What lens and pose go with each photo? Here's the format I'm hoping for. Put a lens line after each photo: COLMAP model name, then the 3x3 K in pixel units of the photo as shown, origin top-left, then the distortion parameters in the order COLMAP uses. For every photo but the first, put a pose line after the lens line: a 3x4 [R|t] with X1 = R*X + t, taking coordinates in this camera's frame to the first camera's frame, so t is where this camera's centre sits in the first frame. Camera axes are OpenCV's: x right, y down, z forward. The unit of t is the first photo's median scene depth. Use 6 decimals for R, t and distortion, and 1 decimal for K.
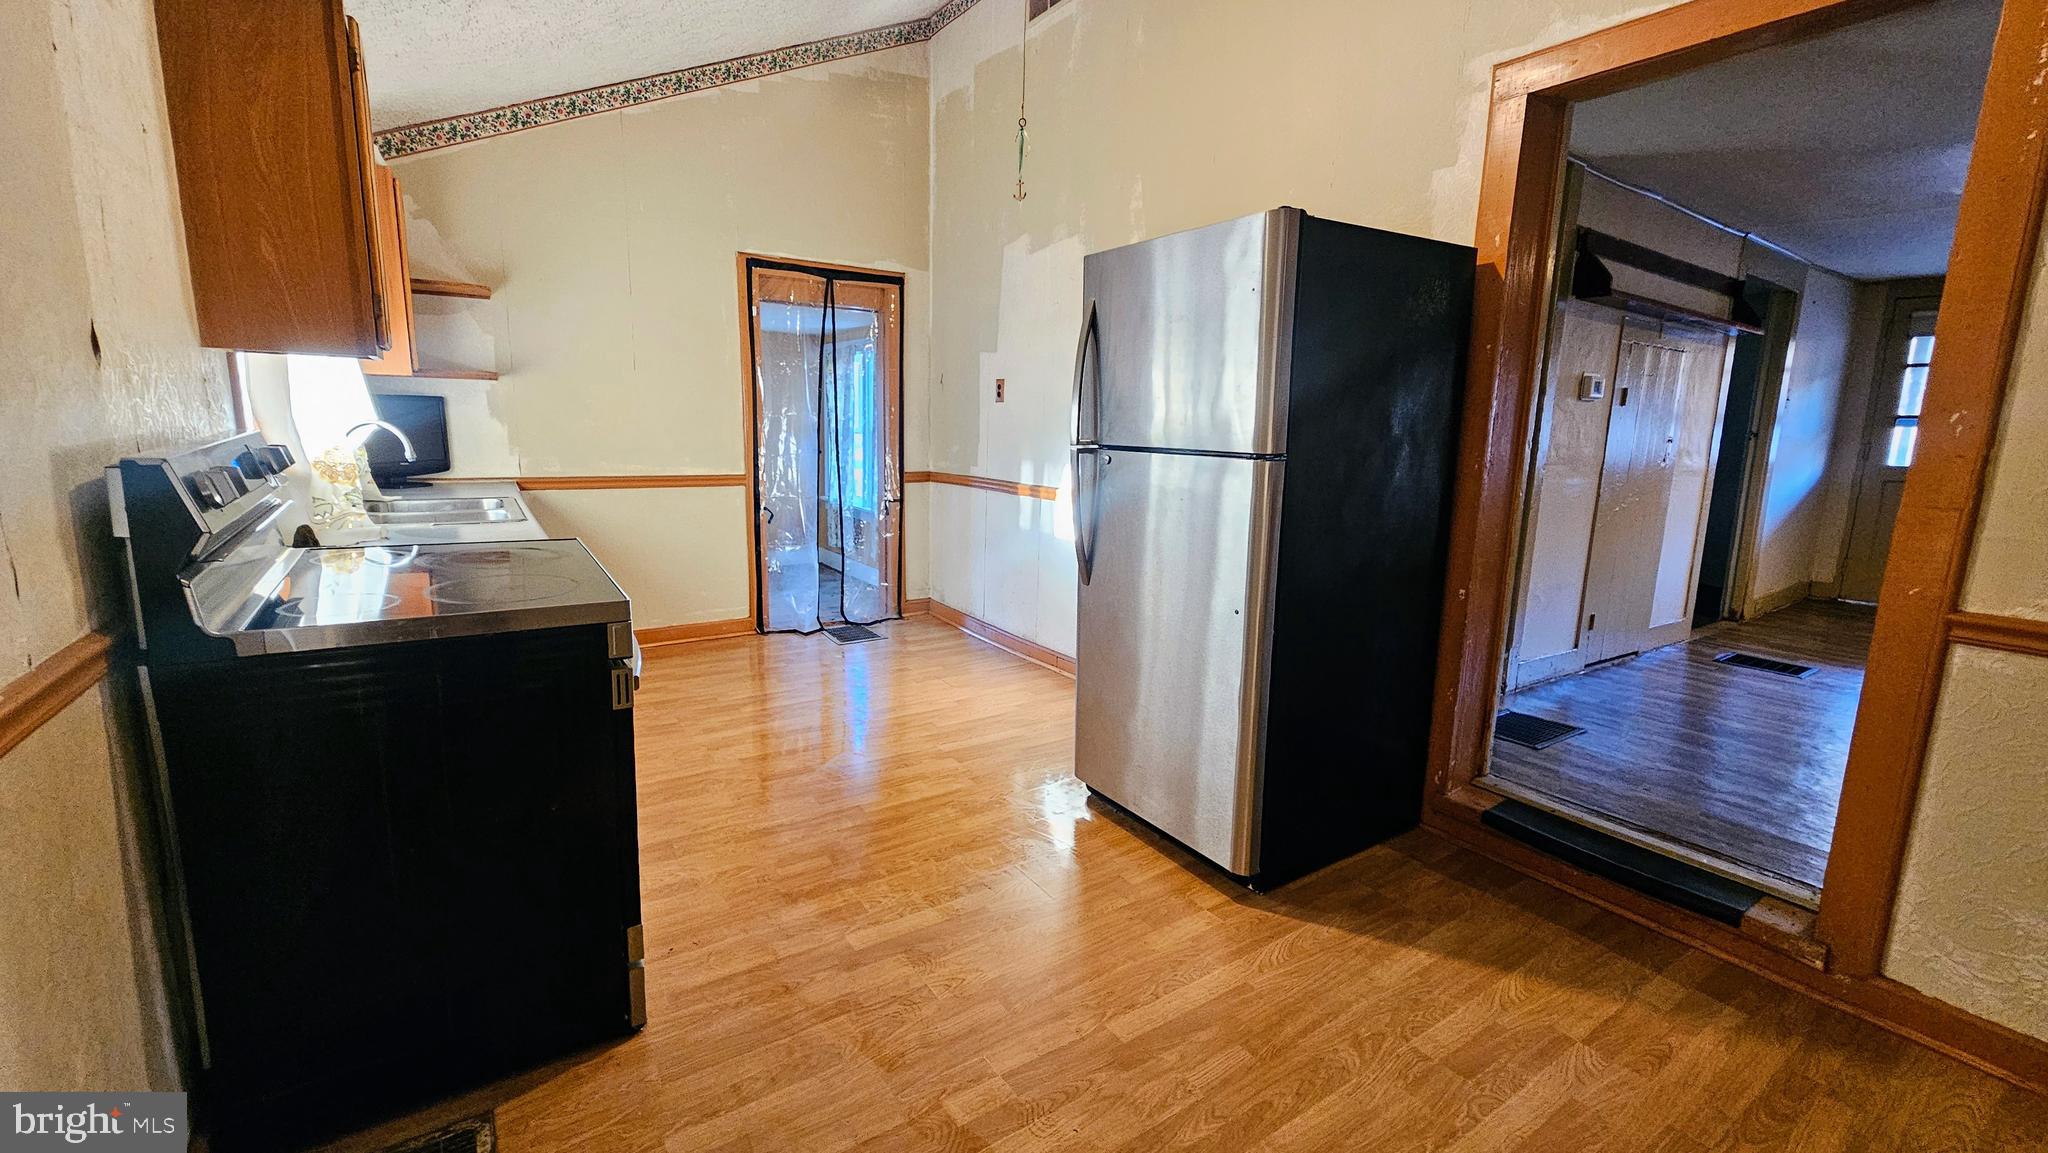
lens RADIAL K [[834.8, 0, 1024.0], [0, 834.8, 568.7], [0, 0, 1]] dist [-0.002773, 0.000185]
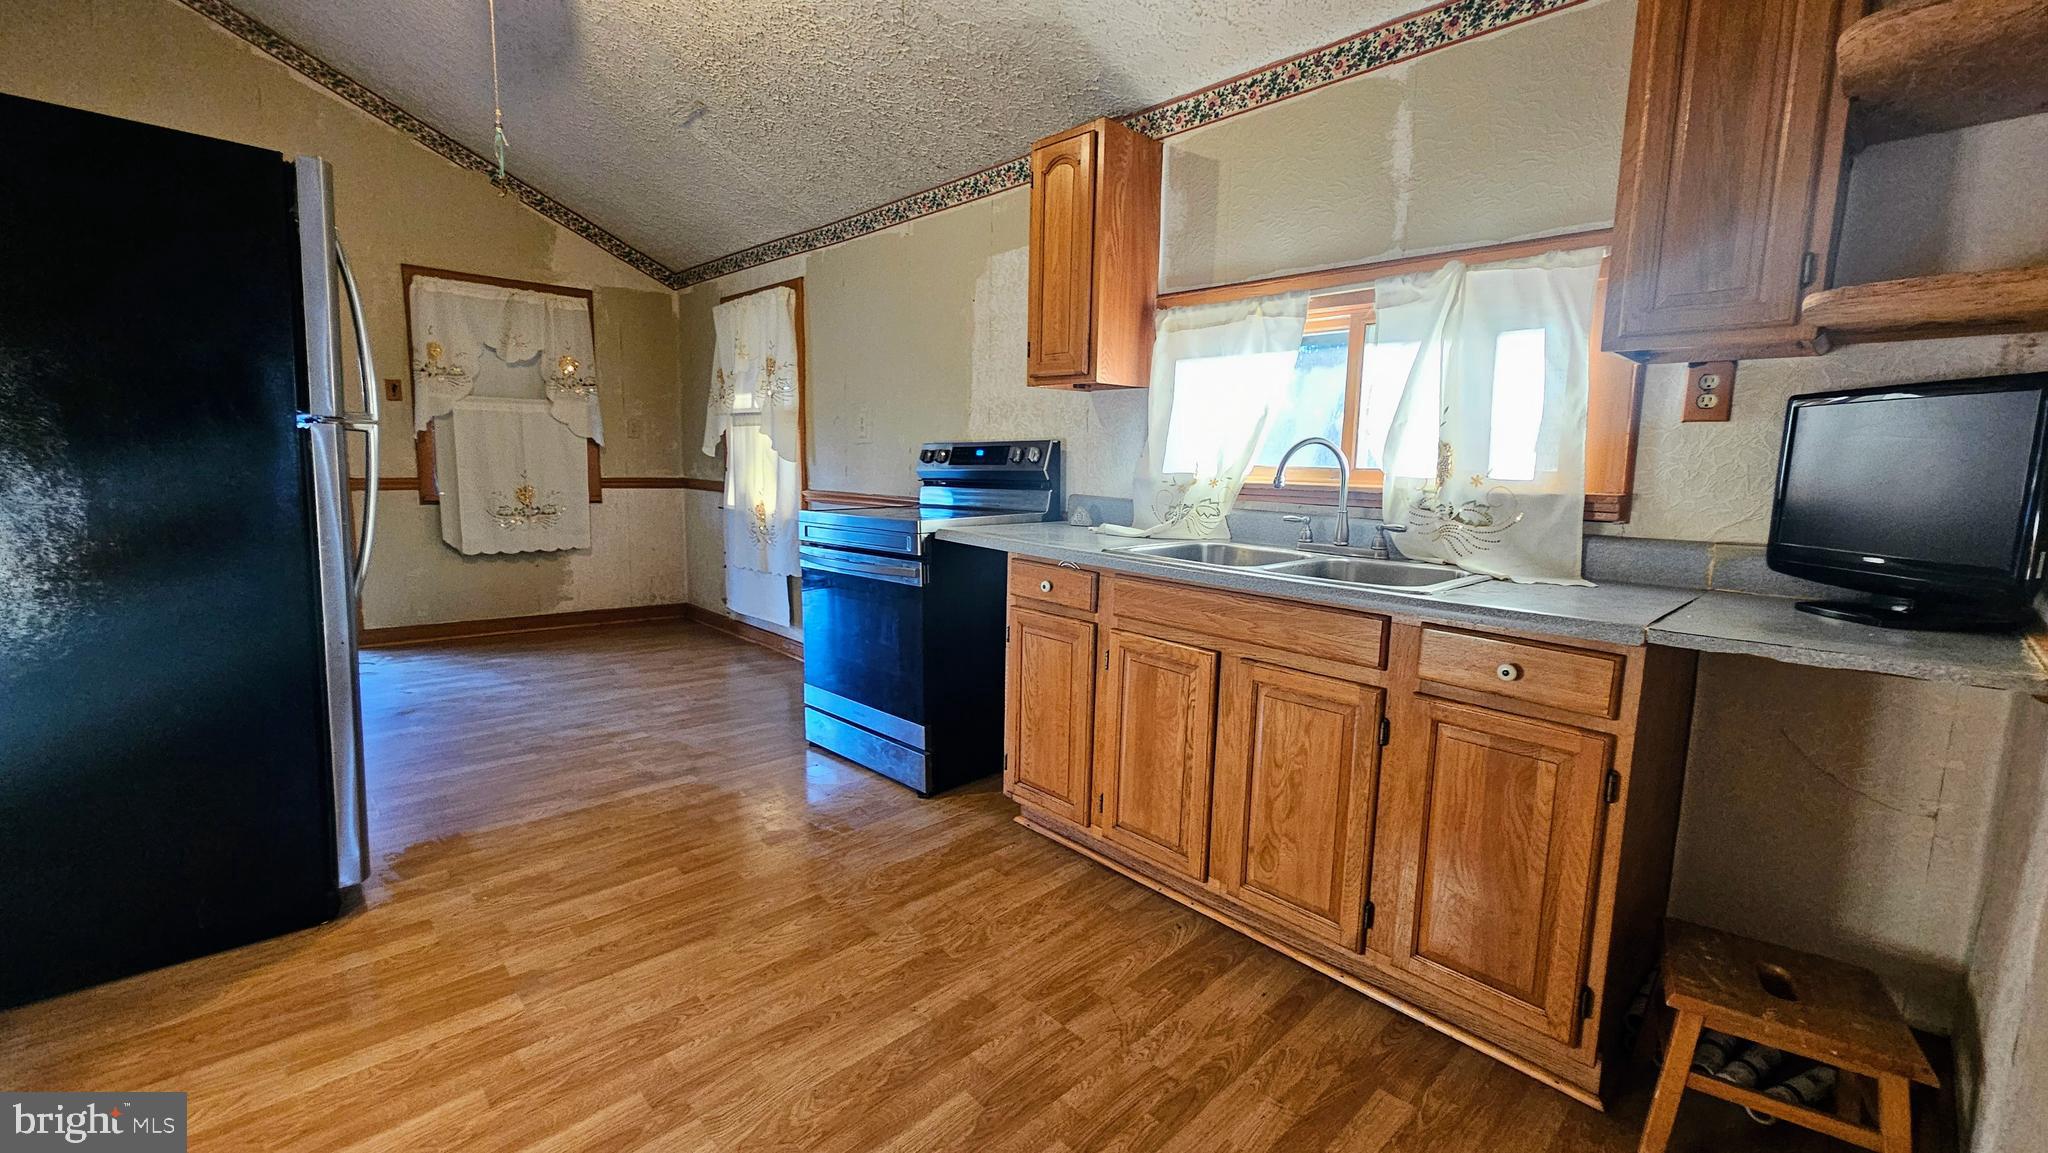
lens RADIAL K [[834.8, 0, 1024.0], [0, 834.8, 568.7], [0, 0, 1]] dist [-0.002773, 0.000185]
pose [[-0.983422, -0.023064, -0.179858, -0.364755], [-0.077202, 0.950744, 0.300208, -0.270277], [0.164075, 0.309117, -0.936764, 1.697647]]
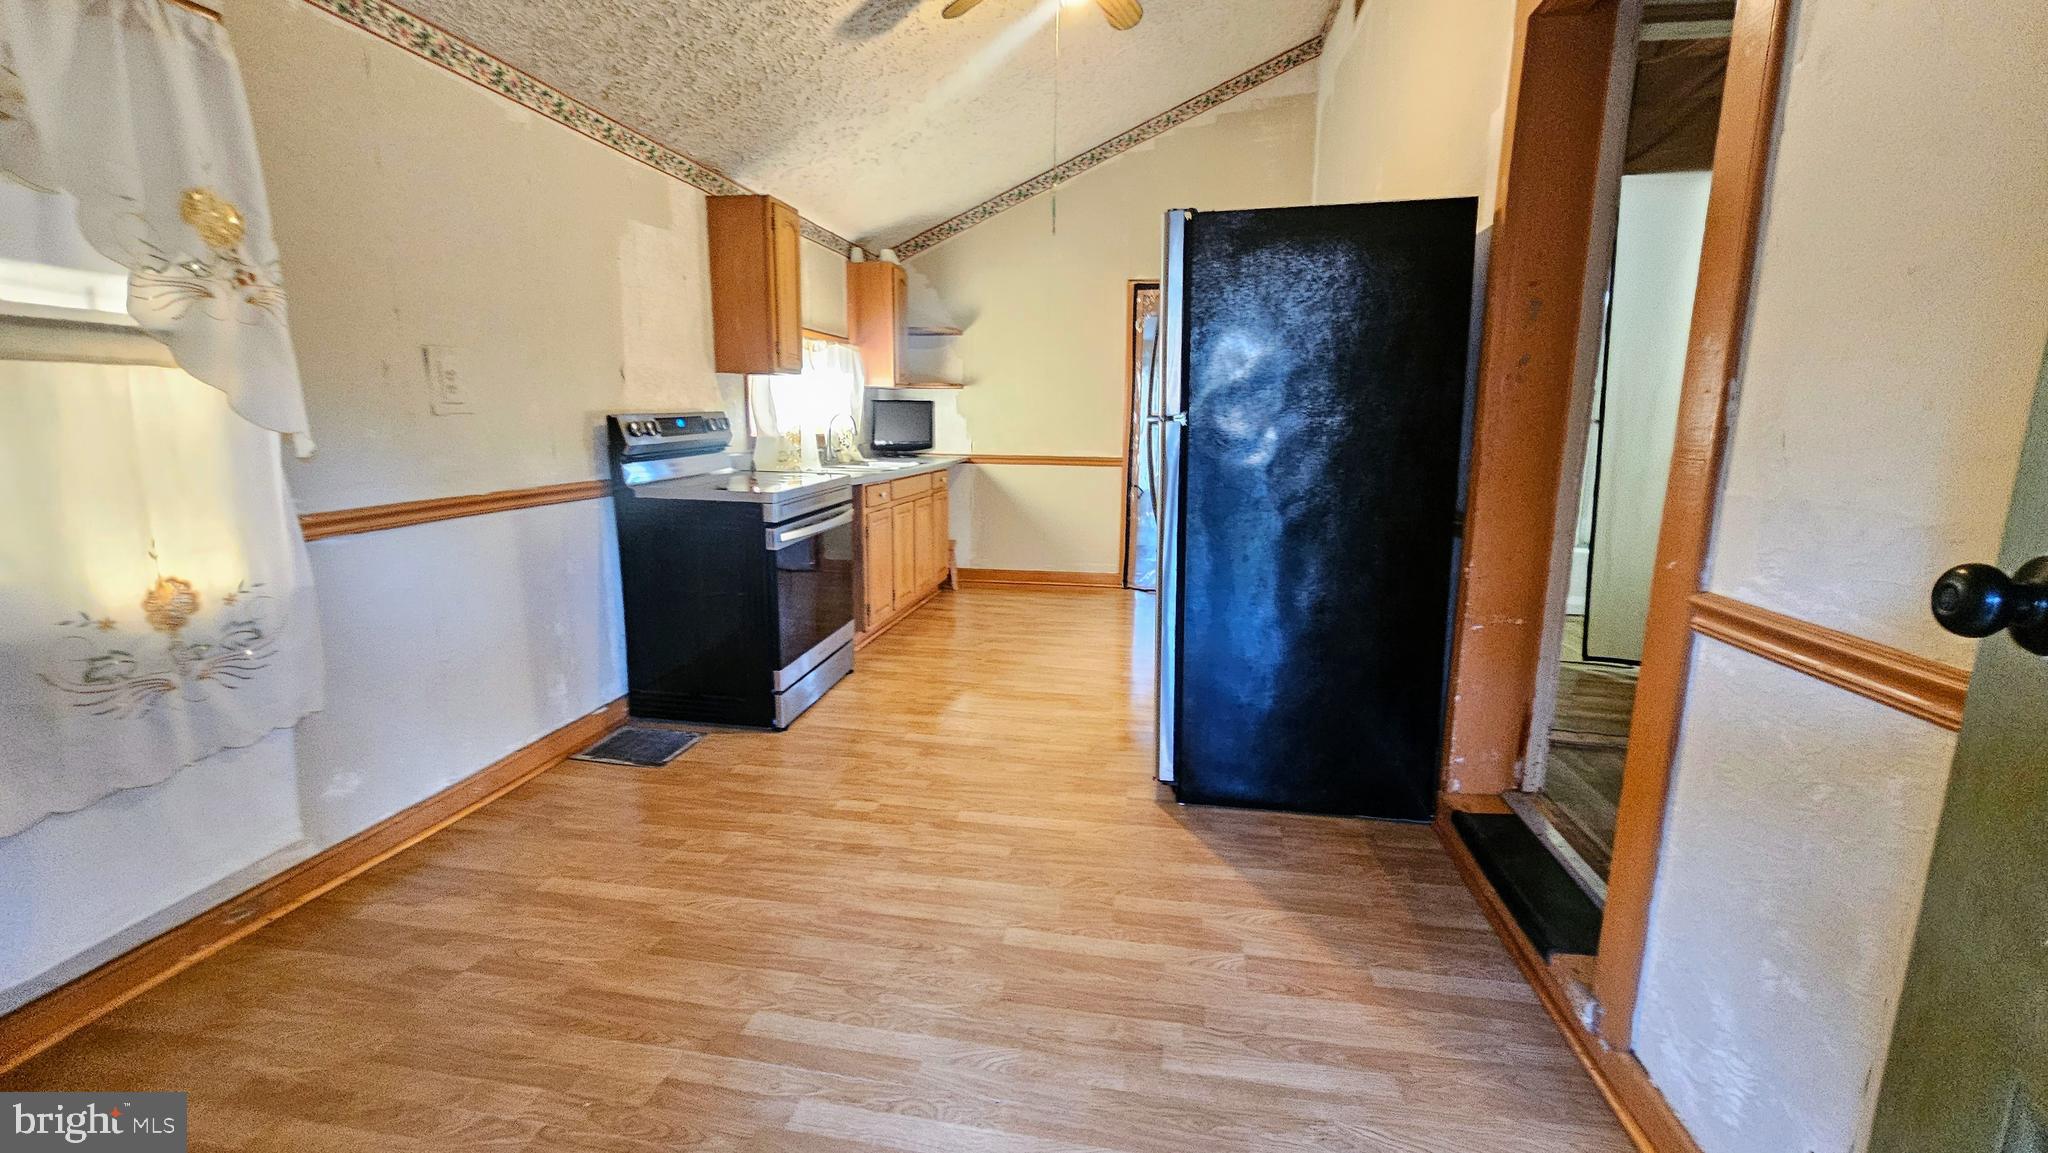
lens RADIAL K [[834.8, 0, 1024.0], [0, 834.8, 568.7], [0, 0, 1]] dist [-0.002773, 0.000185]
pose [[0.723774, 0.106392, -0.681786, 0.709313], [-0.115101, 0.992814, 0.032738, 0.045895], [0.680369, 0.054780, 0.730819, -0.000983]]
